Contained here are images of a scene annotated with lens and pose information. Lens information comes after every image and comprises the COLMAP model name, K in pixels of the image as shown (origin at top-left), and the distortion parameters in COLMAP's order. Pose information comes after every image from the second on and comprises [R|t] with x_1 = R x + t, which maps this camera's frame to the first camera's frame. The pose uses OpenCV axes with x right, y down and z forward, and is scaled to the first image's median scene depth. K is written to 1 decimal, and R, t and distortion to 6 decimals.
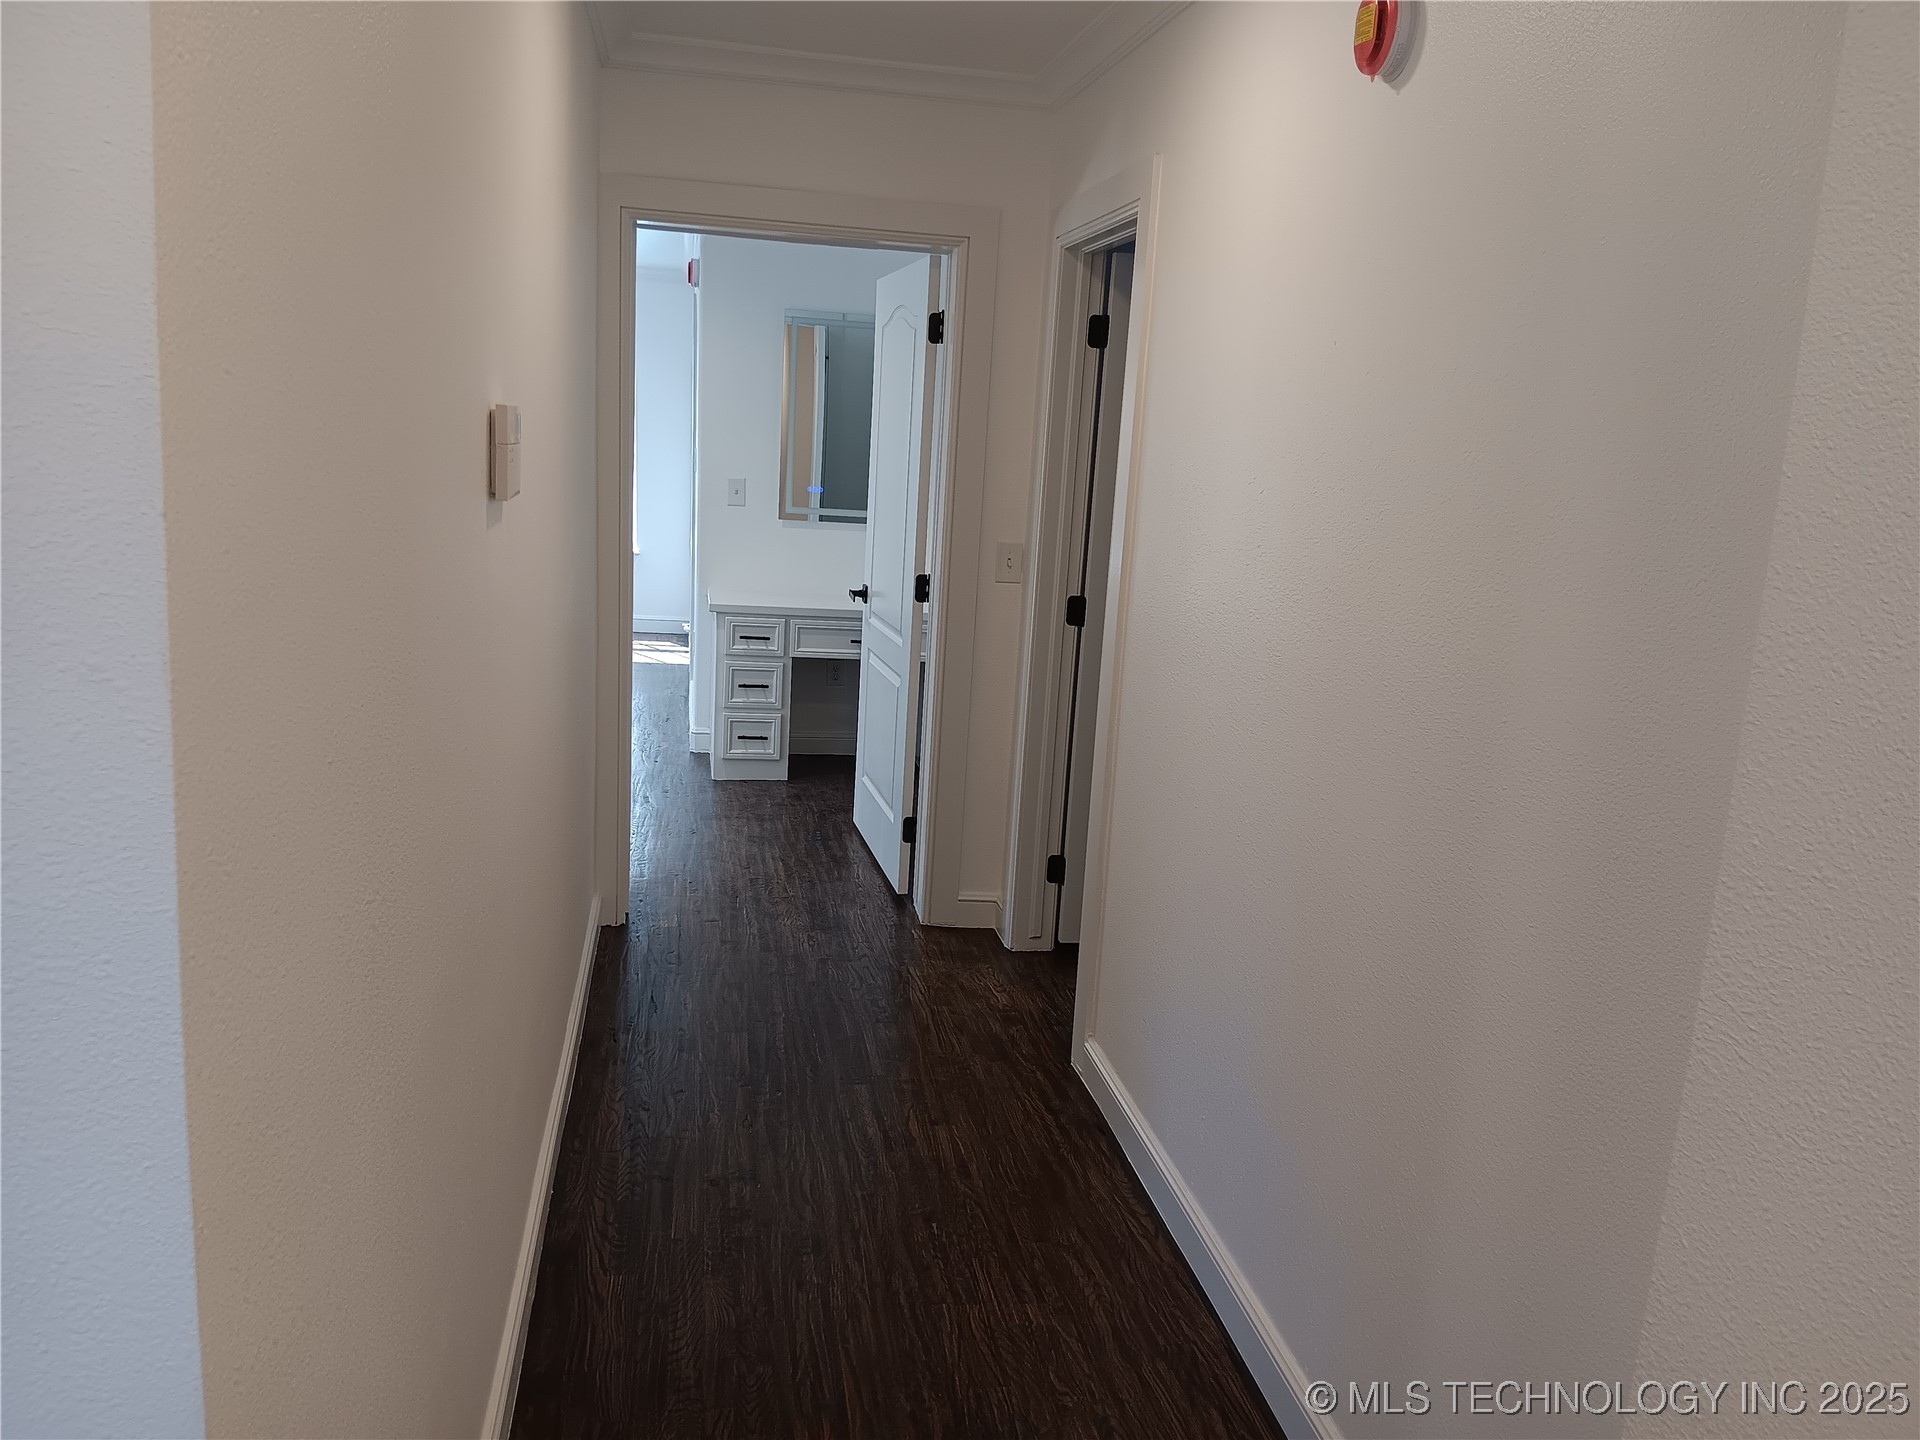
lens RADIAL K [[1501.6, 0, 960.0], [0, 1501.6, 720.0], [0, 0, 1]] dist [0.063282, -0.132823]
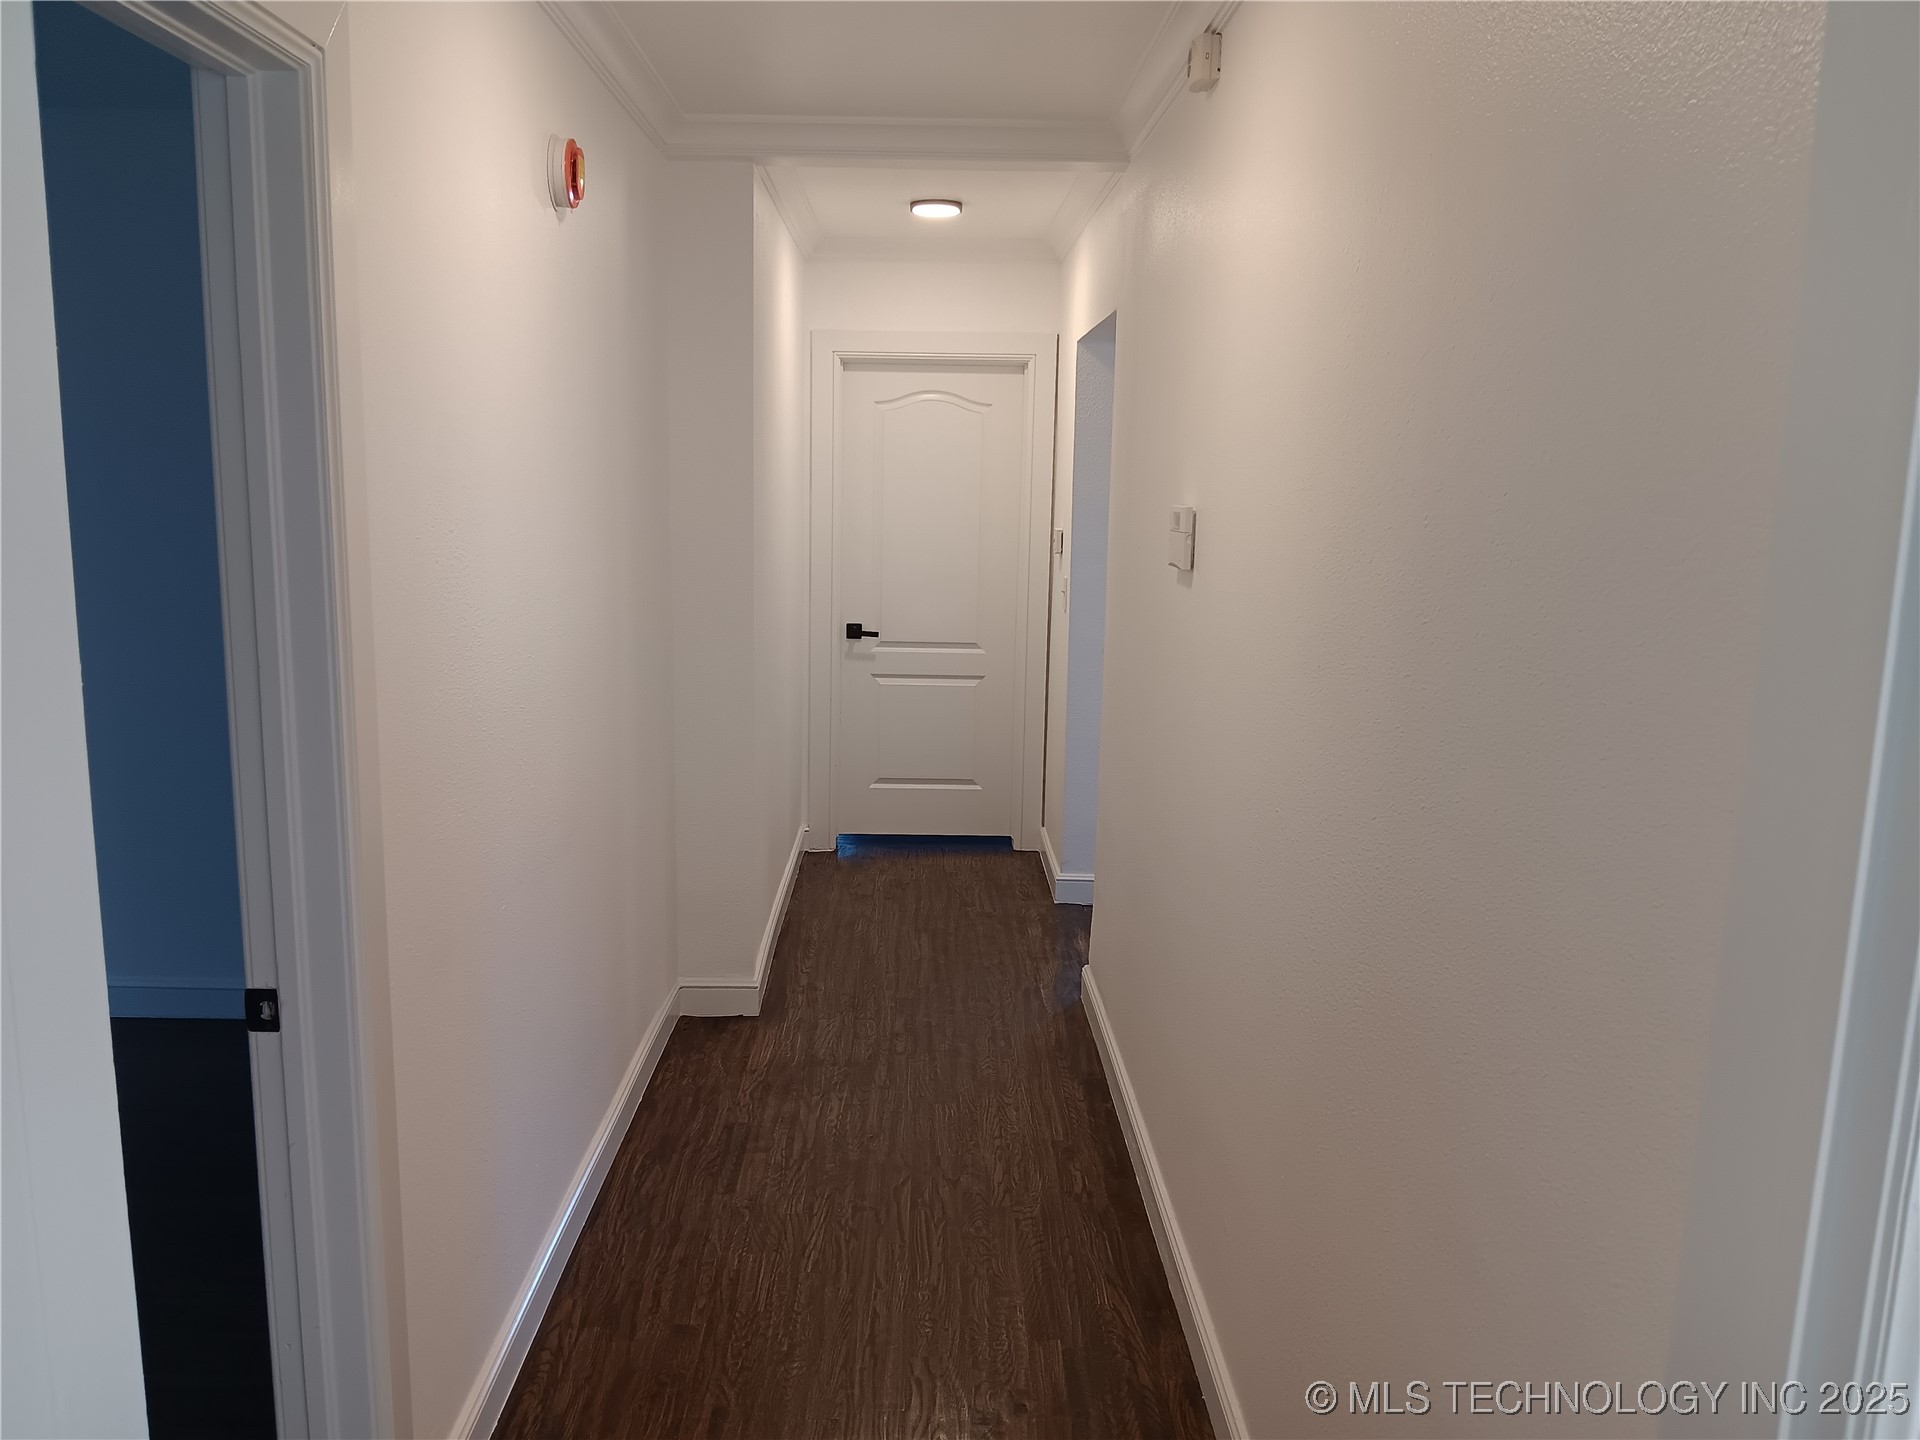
lens RADIAL K [[1501.6, 0, 960.0], [0, 1501.6, 720.0], [0, 0, 1]] dist [0.063282, -0.132823]
pose [[-0.986407, -0.101585, 0.129159, -0.220954], [-0.047925, 0.929694, 0.365203, -0.402141], [-0.157178, 0.354049, -0.921925, 1.840309]]
